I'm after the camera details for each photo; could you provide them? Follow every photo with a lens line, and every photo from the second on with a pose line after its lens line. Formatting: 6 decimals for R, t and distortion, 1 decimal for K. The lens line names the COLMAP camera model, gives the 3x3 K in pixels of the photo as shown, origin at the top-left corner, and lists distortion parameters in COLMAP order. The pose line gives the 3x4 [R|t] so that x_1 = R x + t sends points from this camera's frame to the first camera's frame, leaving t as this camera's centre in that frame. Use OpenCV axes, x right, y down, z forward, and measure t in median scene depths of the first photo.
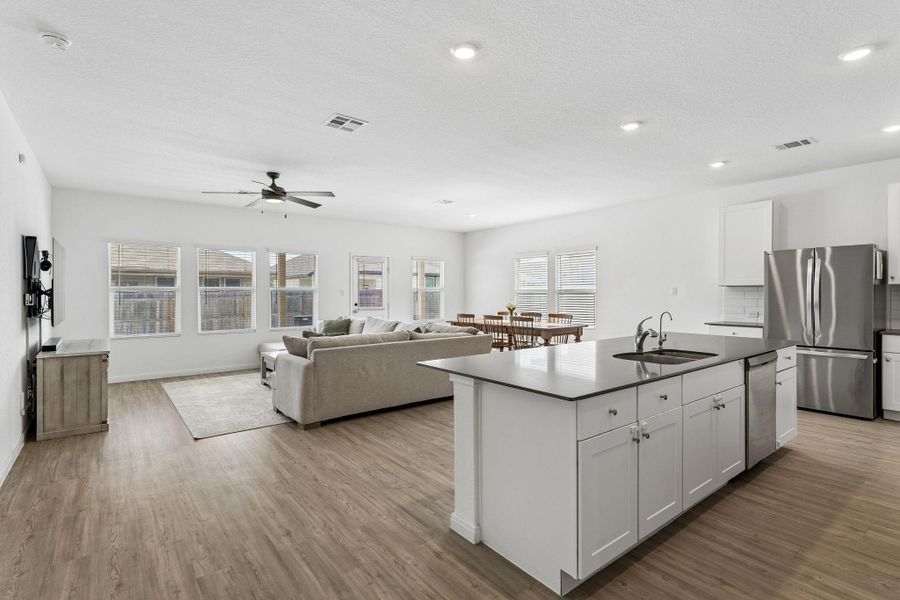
lens RADIAL K [[433.7, 0, 449.8], [0, 433.7, 292.8], [0, 0, 1]] dist [0.009356, -0.000124]
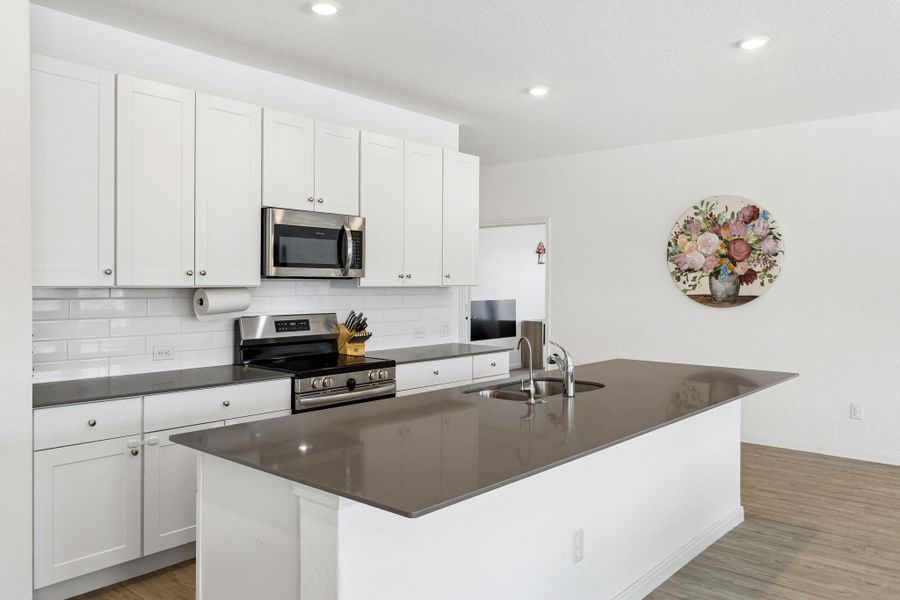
lens RADIAL K [[686.6, 0, 449.3], [0, 686.6, 293.1], [0, 0, 1]] dist [0.012524, -0.002354]
pose [[-0.982325, 0.003073, -0.187158, 0.565632], [-0.000319, 0.999836, 0.018095, -0.024632], [0.187183, 0.017835, -0.982163, 1.387191]]
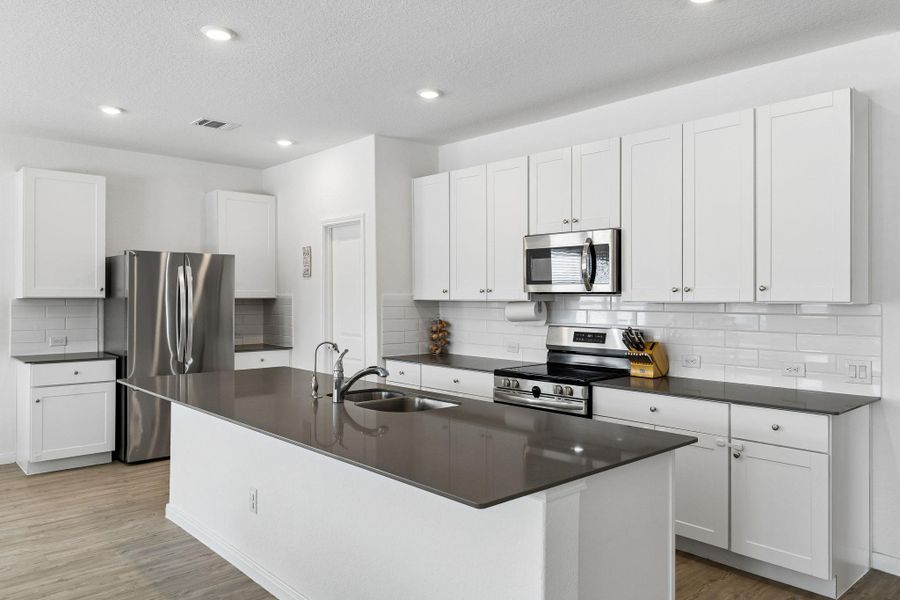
lens RADIAL K [[633.2, 0, 452.1], [0, 633.2, 300.1], [0, 0, 1]] dist [-0.007350, -0.001105]
pose [[-0.071815, -0.000346, 0.997418, -0.391565], [-0.001178, 0.999999, 0.000262, -0.017771], [-0.997417, -0.001156, -0.071815, 0.637478]]
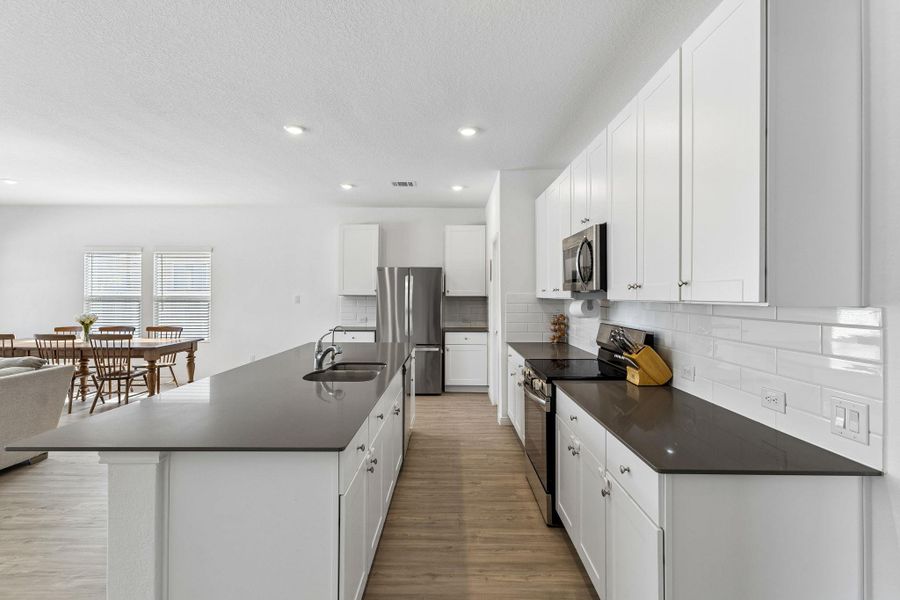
lens RADIAL K [[433.7, 0, 449.8], [0, 433.7, 292.8], [0, 0, 1]] dist [0.009356, -0.000124]
pose [[0.616369, 0.011043, 0.787380, -0.100383], [-0.006609, 0.999939, -0.008850, -0.018916], [-0.787430, 0.000251, 0.616404, 0.131063]]
